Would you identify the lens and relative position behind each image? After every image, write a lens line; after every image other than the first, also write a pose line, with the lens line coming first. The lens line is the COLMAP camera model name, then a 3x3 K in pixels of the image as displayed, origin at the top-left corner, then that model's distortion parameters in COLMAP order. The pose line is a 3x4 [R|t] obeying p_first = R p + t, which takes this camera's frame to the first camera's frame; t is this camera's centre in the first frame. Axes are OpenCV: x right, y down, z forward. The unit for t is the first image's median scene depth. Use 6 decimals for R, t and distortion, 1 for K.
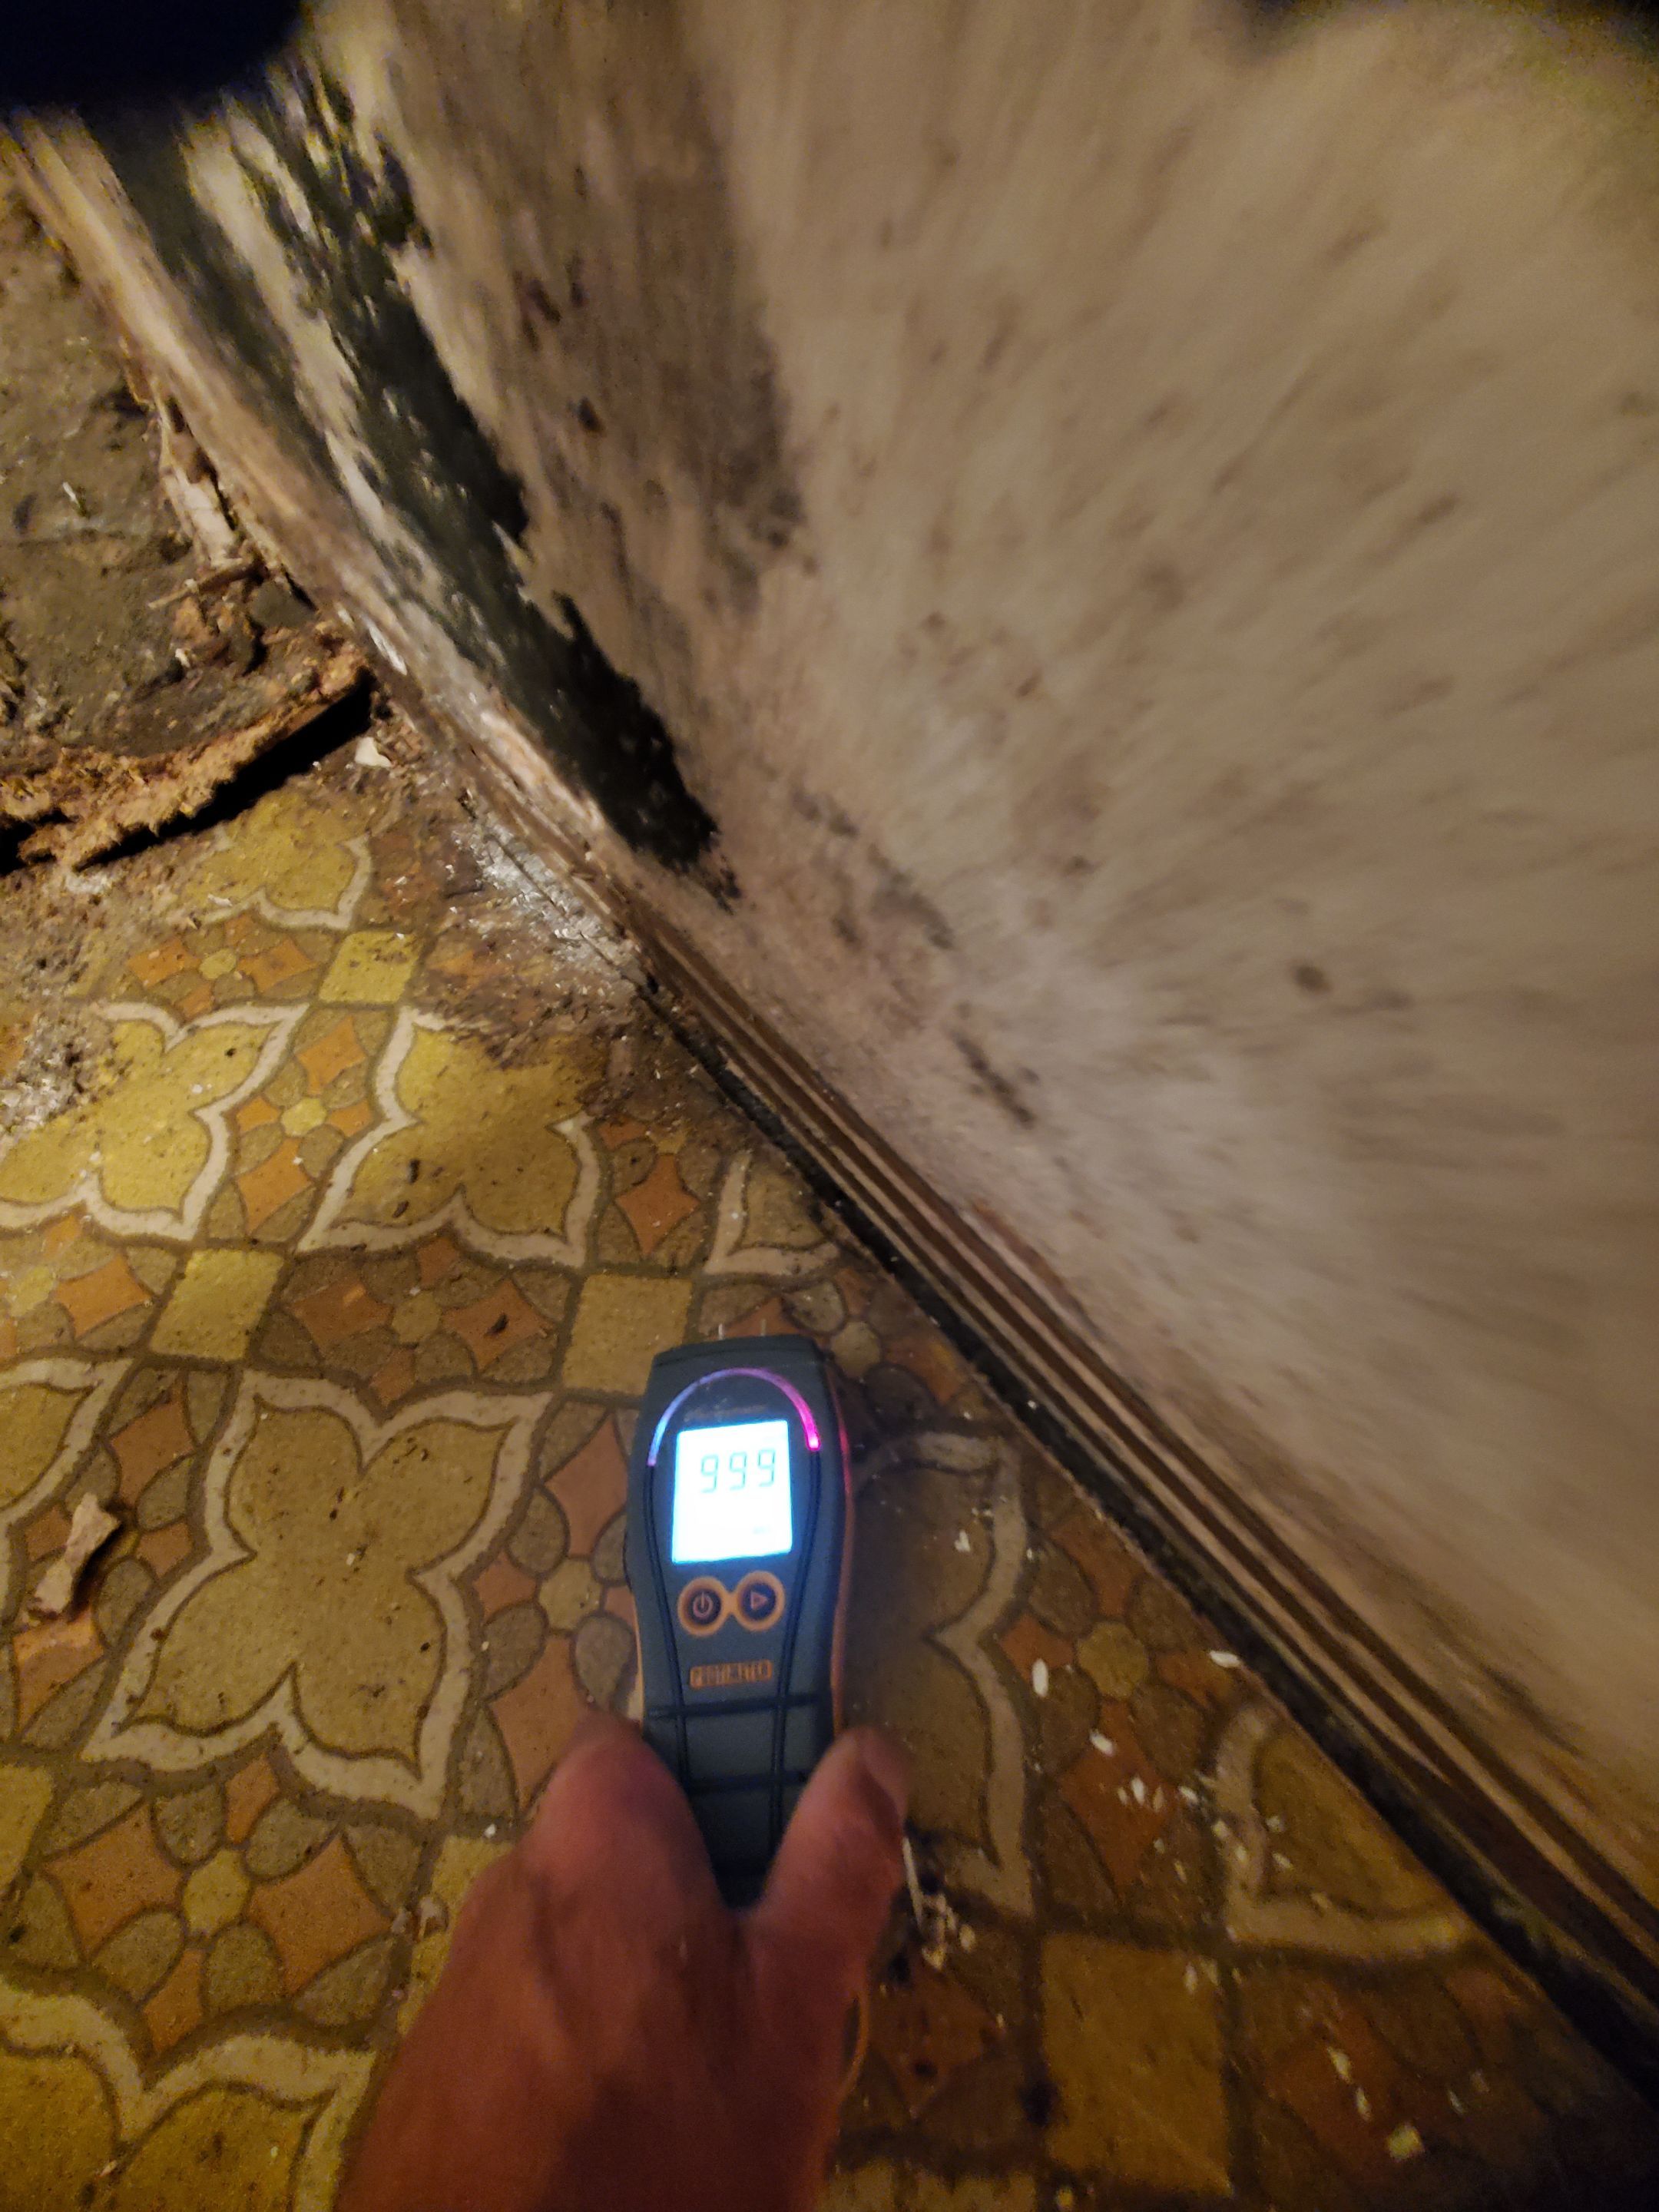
lens RADIAL K [[873.9, 0, 833.9], [0, 873.9, 1099.4], [0, 0, 1]] dist [-0.002938, -0.001564]
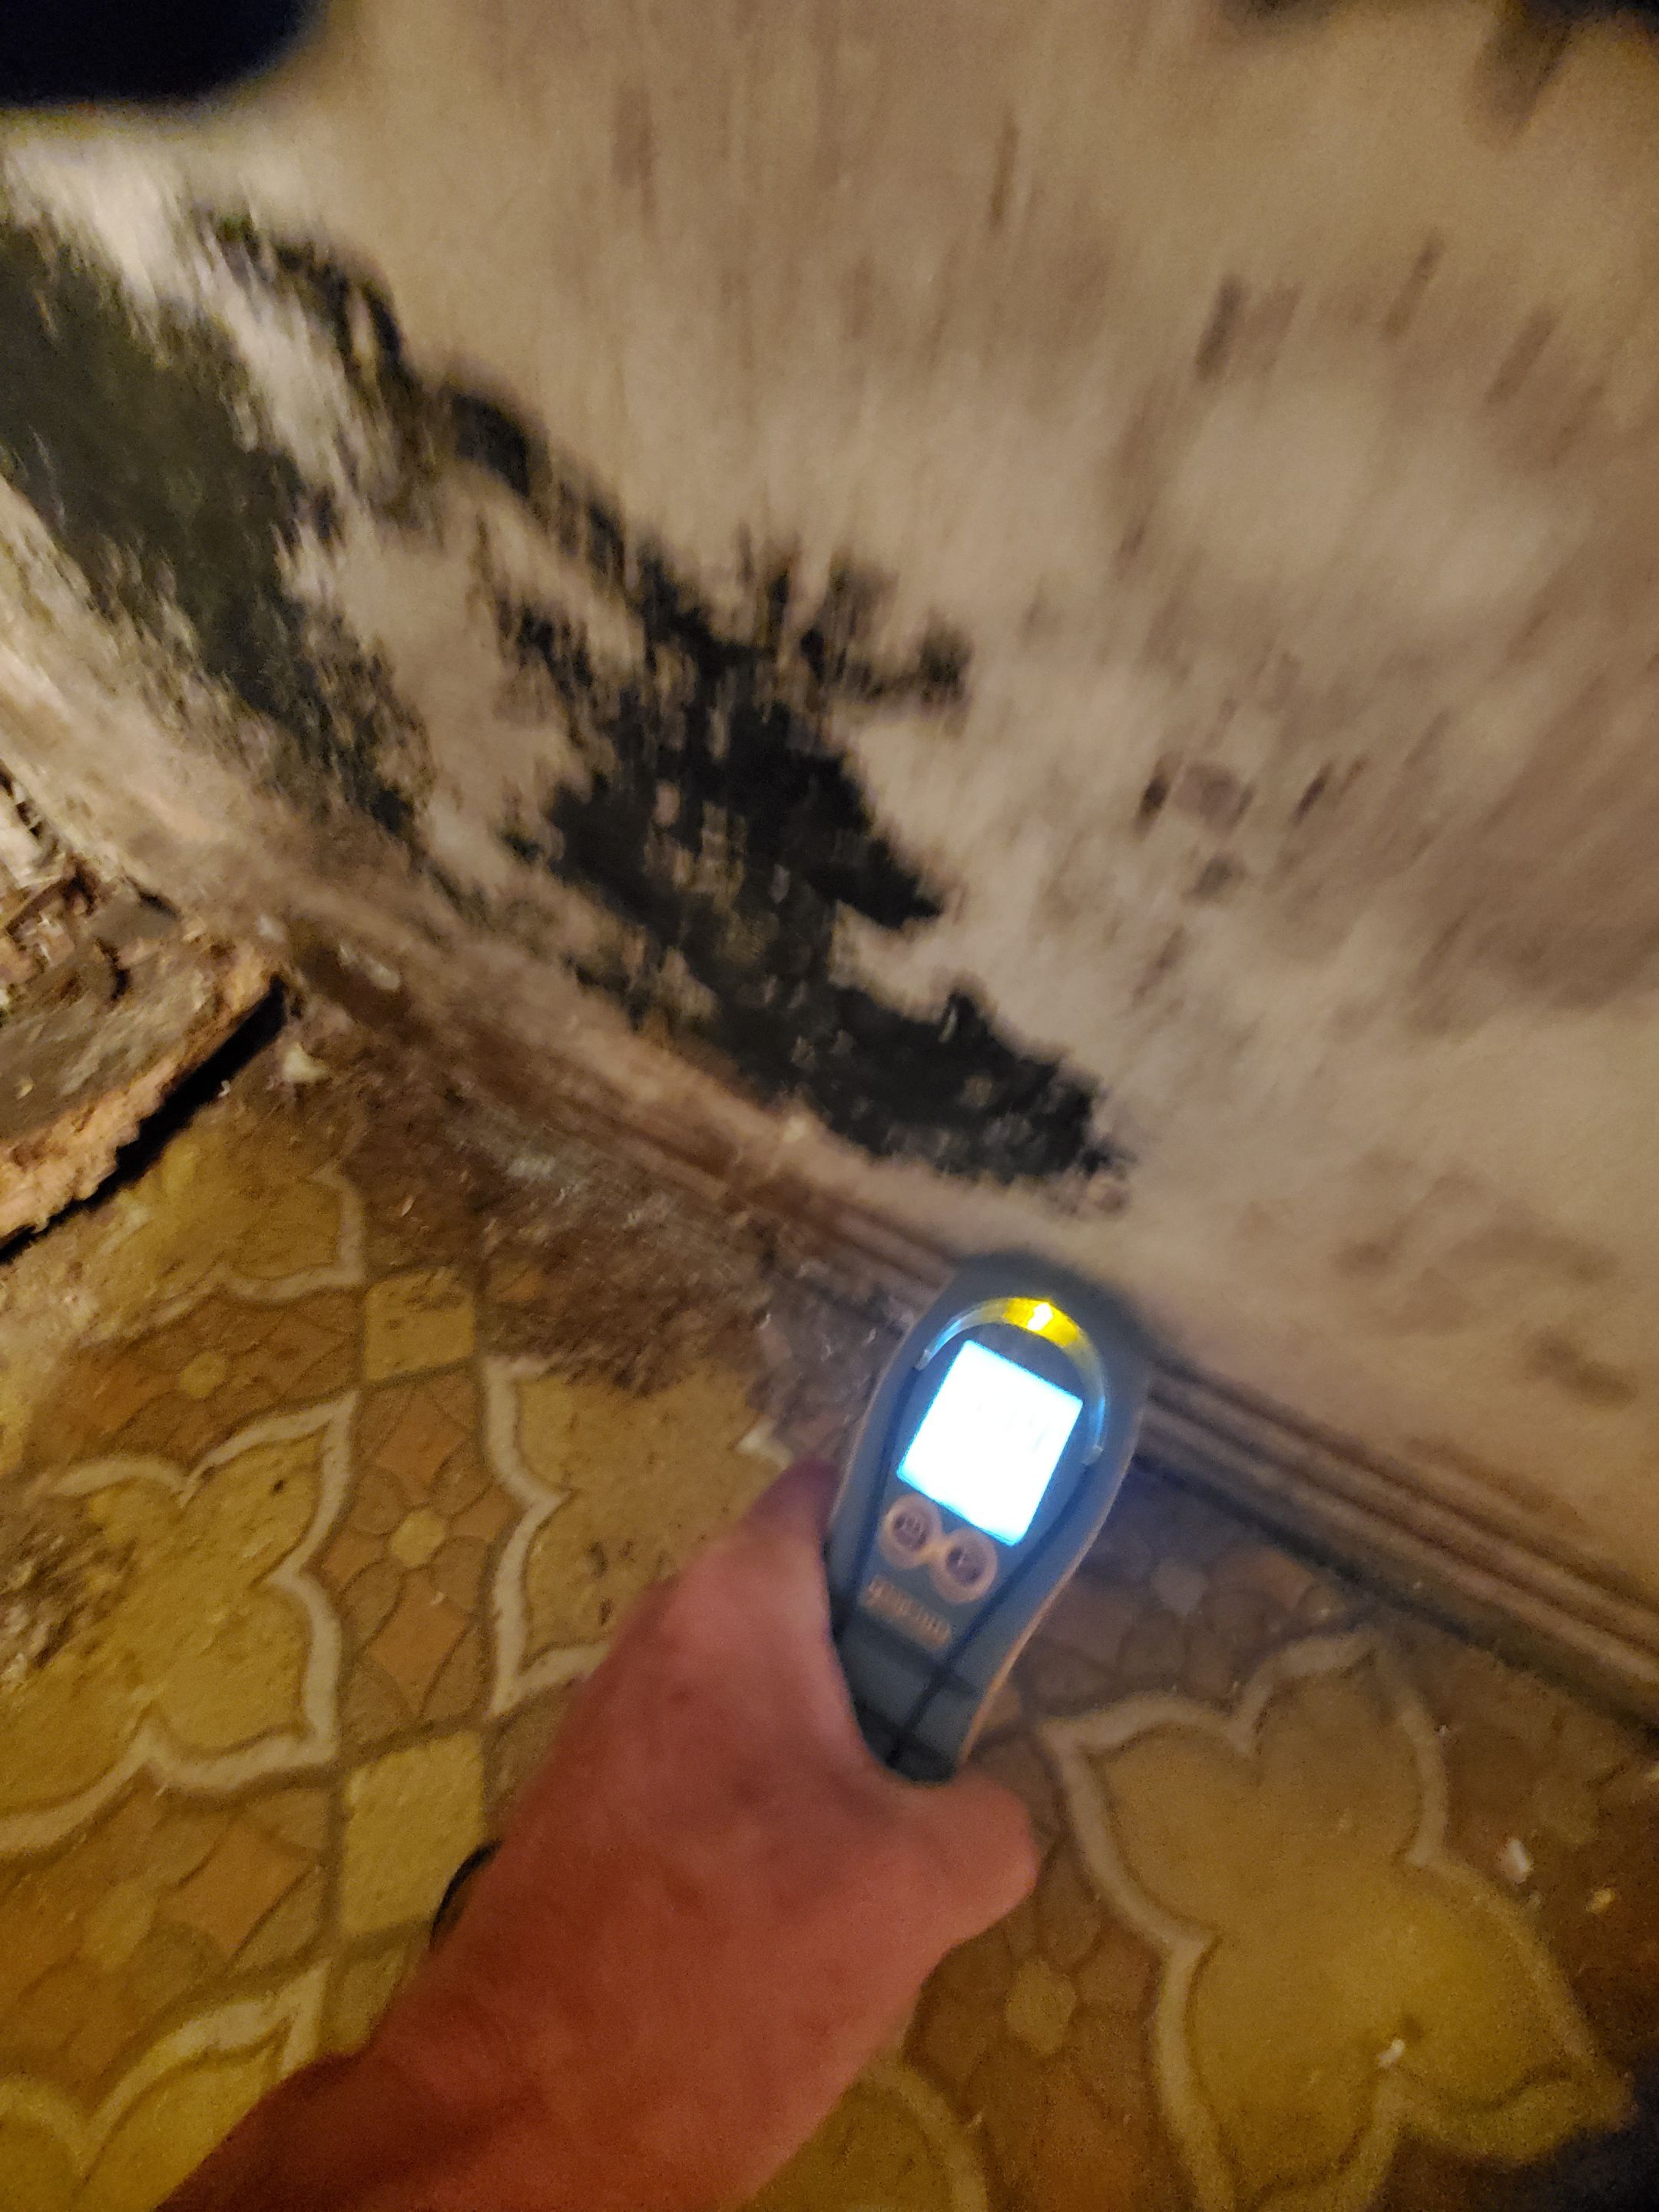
lens RADIAL K [[873.9, 0, 833.0], [0, 873.9, 1095.3], [0, 0, 1]] dist [-0.002938, -0.001564]
pose [[0.933179, -0.247957, 0.260181, -0.332906], [0.273233, 0.959725, -0.065356, -0.203274], [-0.233497, 0.132079, 0.963345, 0.066399]]
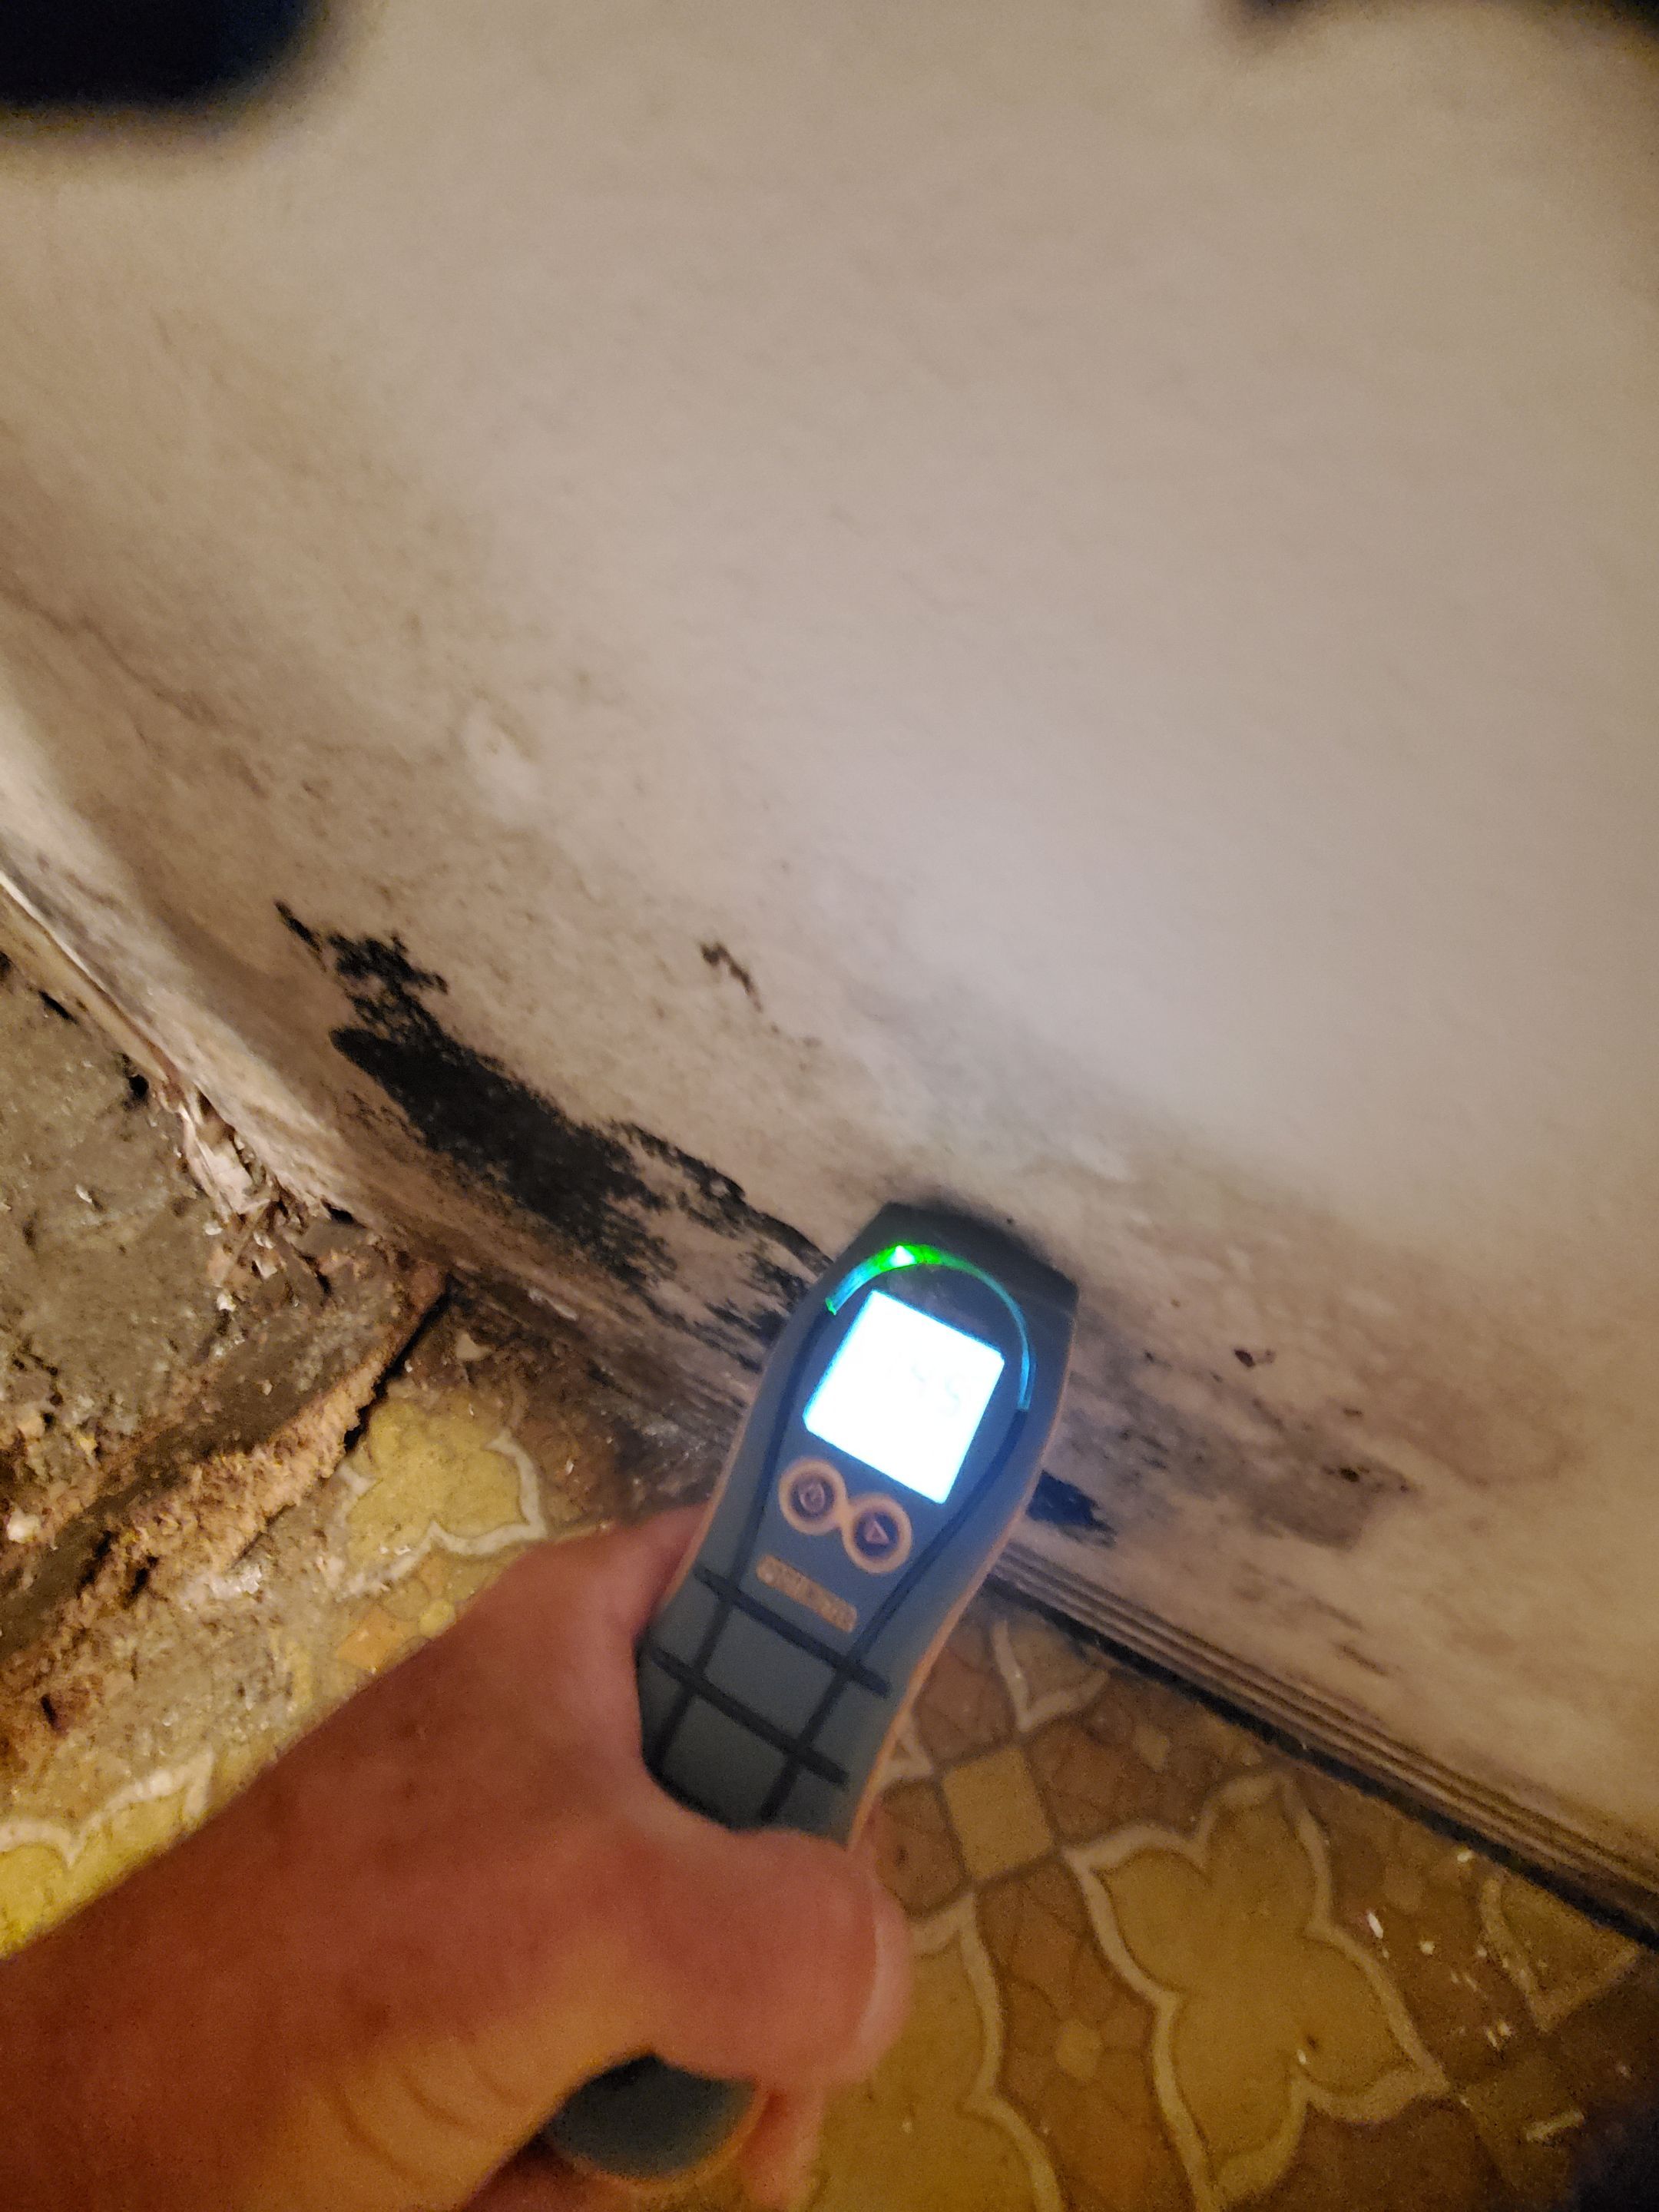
lens RADIAL K [[873.9, 0, 825.6], [0, 873.9, 1096.8], [0, 0, 1]] dist [-0.002938, -0.001564]
pose [[0.910930, -0.261915, 0.318759, -0.471557], [0.306255, 0.946986, -0.097087, -0.547742], [-0.276432, 0.186061, 0.942850, -0.287557]]
